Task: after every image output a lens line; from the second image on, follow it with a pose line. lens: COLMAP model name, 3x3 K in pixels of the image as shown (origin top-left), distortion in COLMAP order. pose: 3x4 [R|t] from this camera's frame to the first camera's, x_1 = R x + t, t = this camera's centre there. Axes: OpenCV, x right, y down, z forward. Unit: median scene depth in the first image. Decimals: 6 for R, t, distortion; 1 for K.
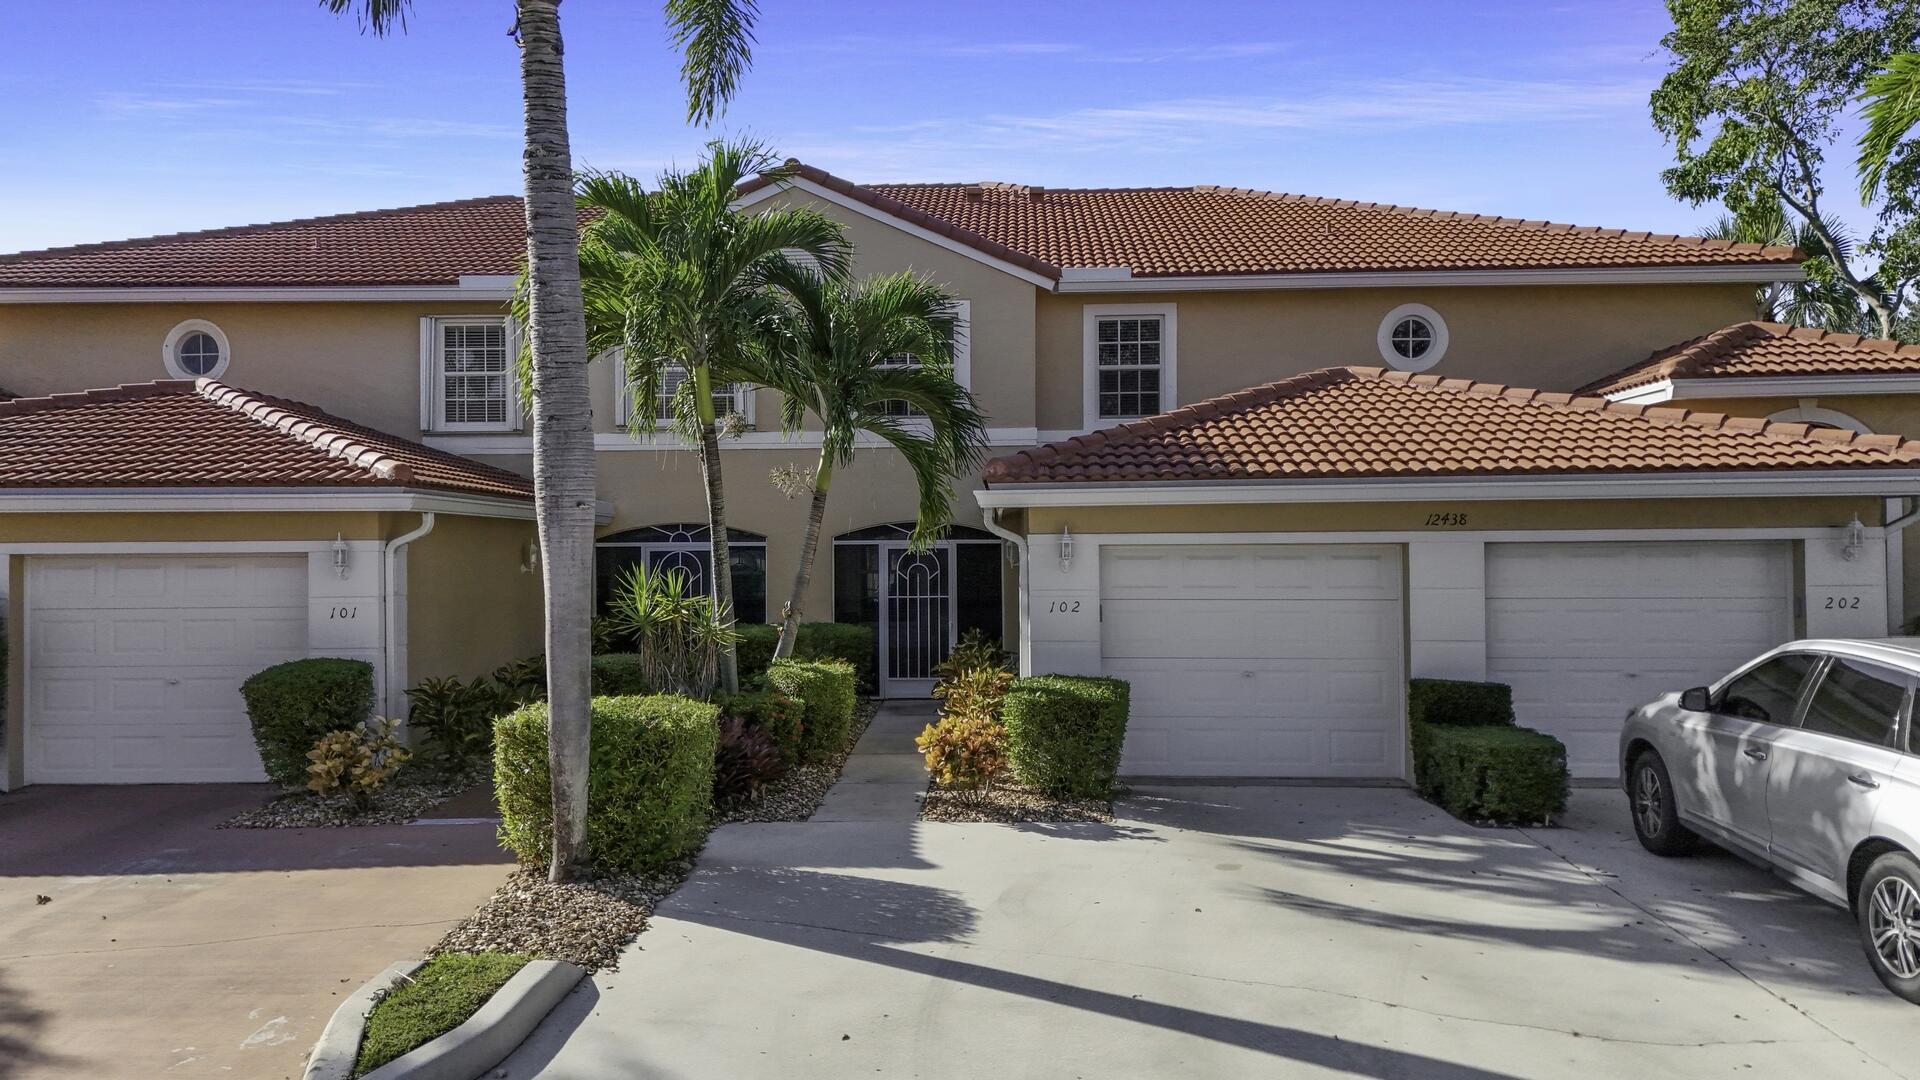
lens RADIAL K [[1387.4, 0, 956.9], [0, 1387.4, 521.3], [0, 0, 1]] dist [0.098912, -0.133367]
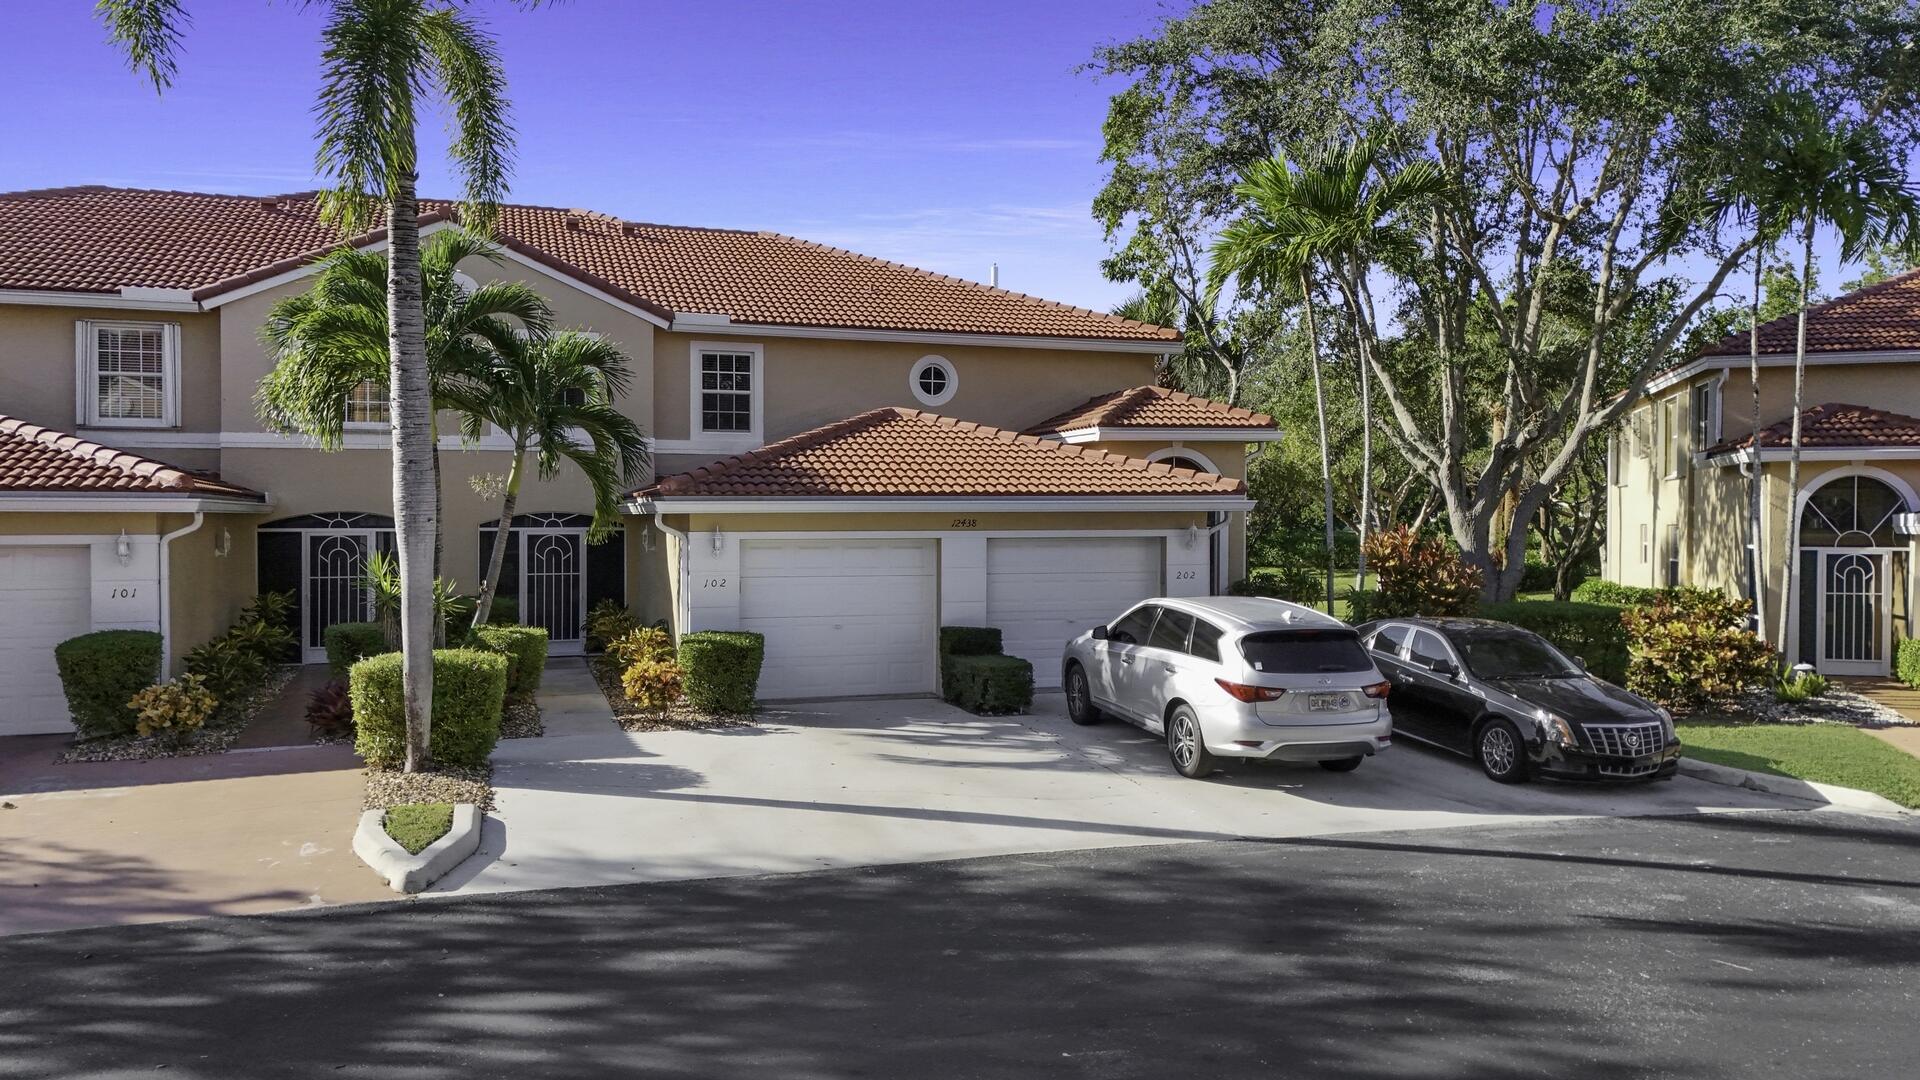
lens RADIAL K [[1387.4, 0, 956.9], [0, 1387.4, 521.3], [0, 0, 1]] dist [0.098912, -0.133367]
pose [[0.937551, 0.005577, 0.347804, -0.188048], [-0.014300, 0.999644, 0.022519, -0.037370], [-0.347555, -0.026086, 0.937297, -0.423679]]
